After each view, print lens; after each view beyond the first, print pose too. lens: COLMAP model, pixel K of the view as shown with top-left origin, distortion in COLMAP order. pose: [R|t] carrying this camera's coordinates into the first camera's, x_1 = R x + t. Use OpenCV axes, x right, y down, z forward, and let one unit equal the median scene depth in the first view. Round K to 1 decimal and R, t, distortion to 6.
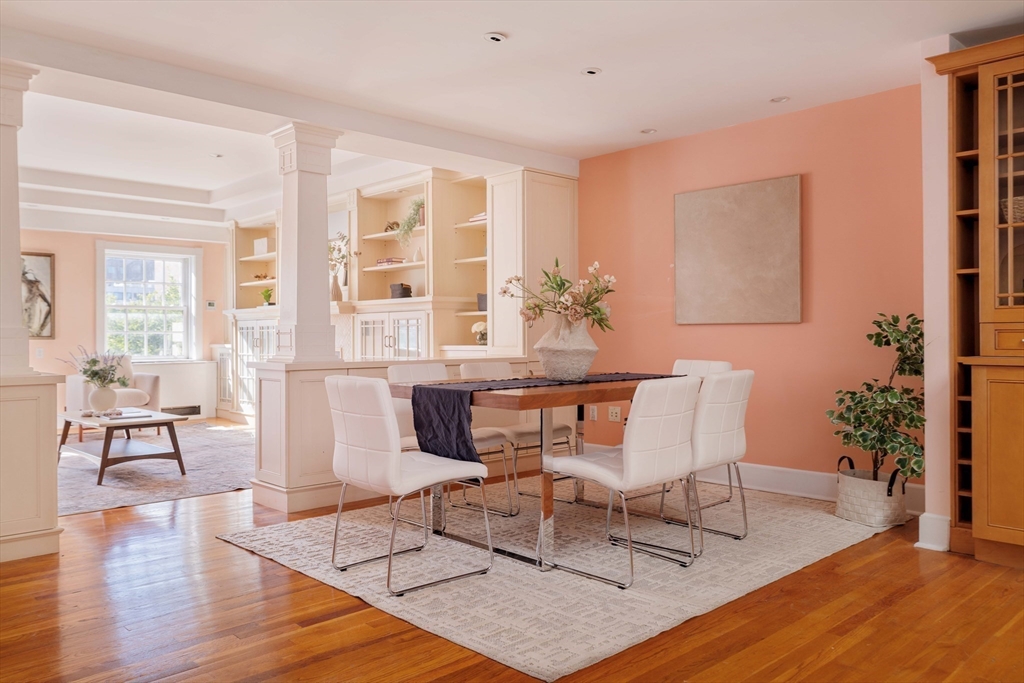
lens RADIAL K [[770.2, 0, 513.3], [0, 770.2, 335.2], [0, 0, 1]] dist [-0.000212, -0.003282]
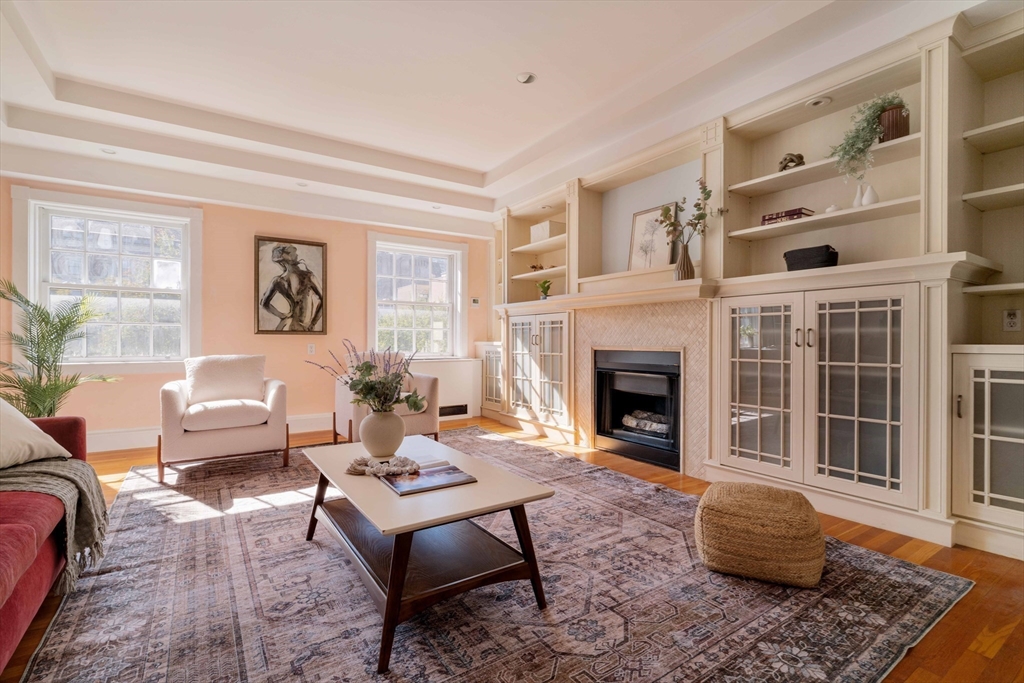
lens RADIAL K [[474.5, 0, 530.4], [0, 474.5, 342.1], [0, 0, 1]] dist [-0.006337, 0.001269]
pose [[0.987326, 0.007843, -0.158511, -0.259550], [-0.006653, 0.999946, 0.008034, 0.008330], [0.158566, -0.006877, 0.987324, 0.471193]]
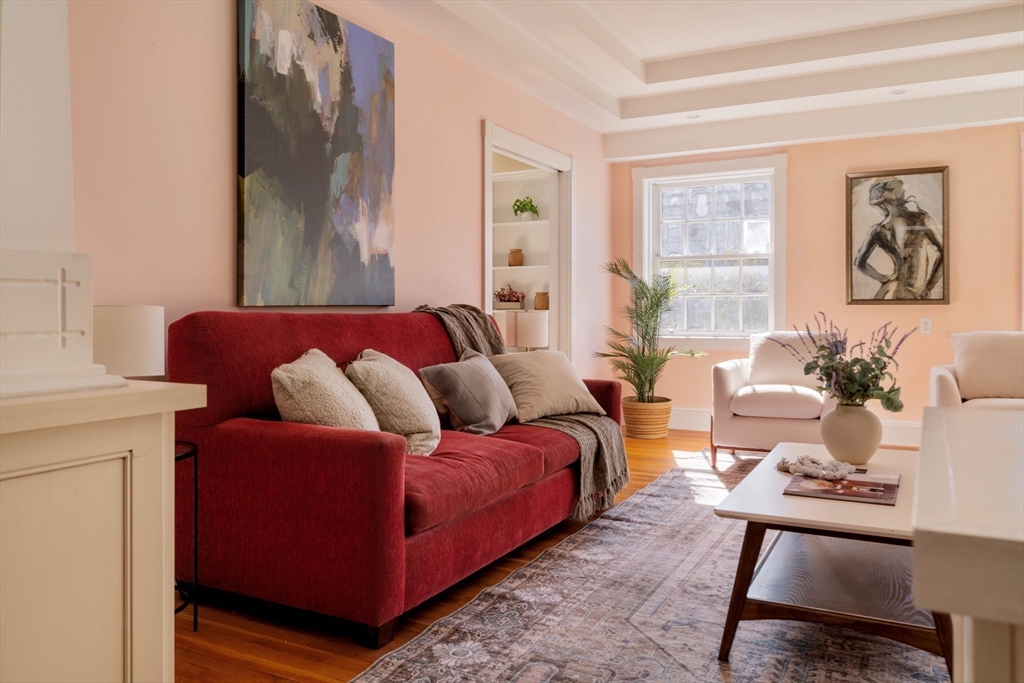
lens RADIAL K [[770.2, 0, 518.7], [0, 770.2, 296.4], [0, 0, 1]] dist [-0.000212, -0.003282]
pose [[0.316506, -0.014196, -0.948484, -0.118839], [0.003756, 0.999899, -0.013712, 0.006532], [0.948583, 0.000778, 0.316528, 0.478206]]
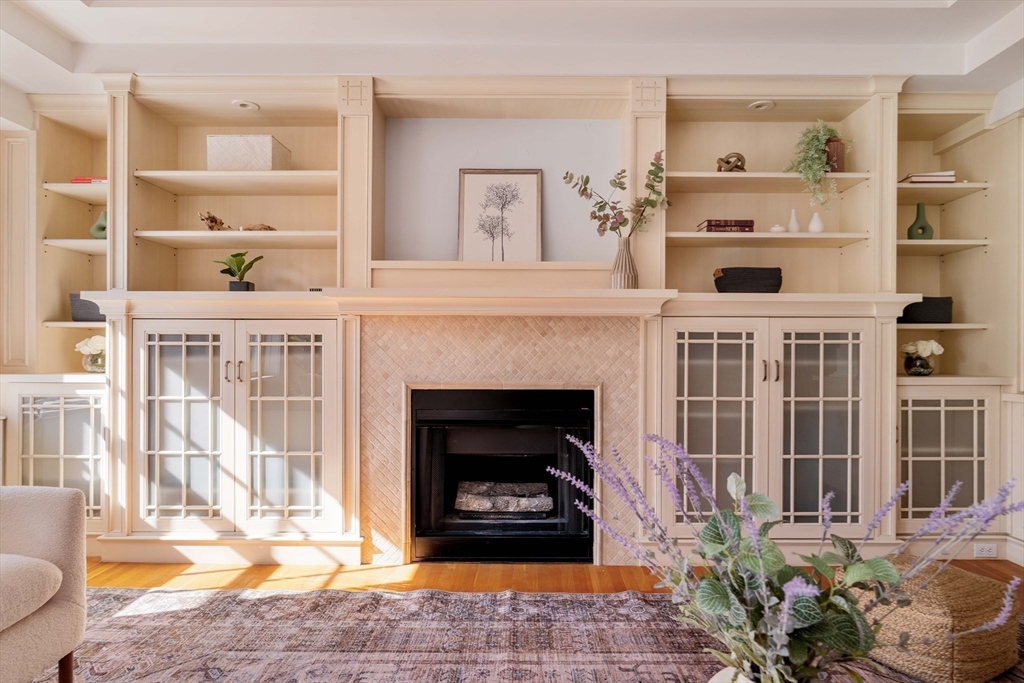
lens RADIAL K [[592.1, 0, 515.6], [0, 592.1, 349.5], [0, 0, 1]] dist [-0.003295, -0.000814]
pose [[0.697485, 0.006121, 0.716574, -0.475465], [-0.008978, 0.999960, 0.000198, -0.004215], [-0.716543, -0.006571, 0.697511, 0.674283]]
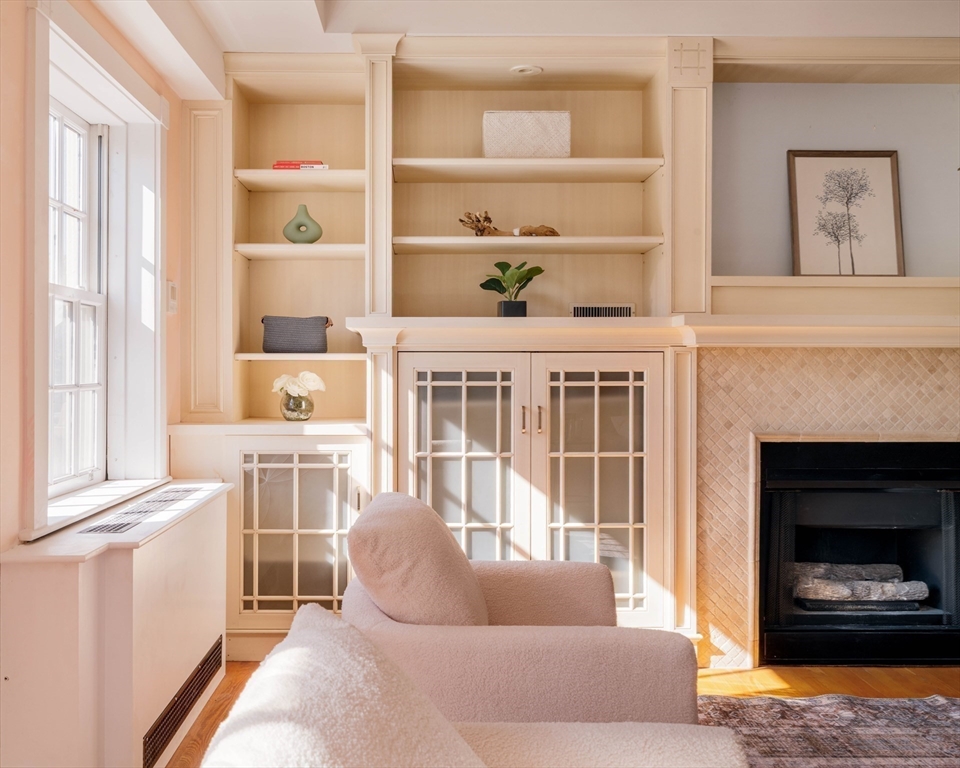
lens RADIAL K [[949.4, 0, 479.8], [0, 949.4, 373.3], [0, 0, 1]] dist [-0.004333, 0.000000]
pose [[0.693799, -0.001832, 0.720166, -0.664583], [-0.005975, 0.999948, 0.008299, -0.014223], [-0.720144, -0.010061, 0.693752, 0.752482]]
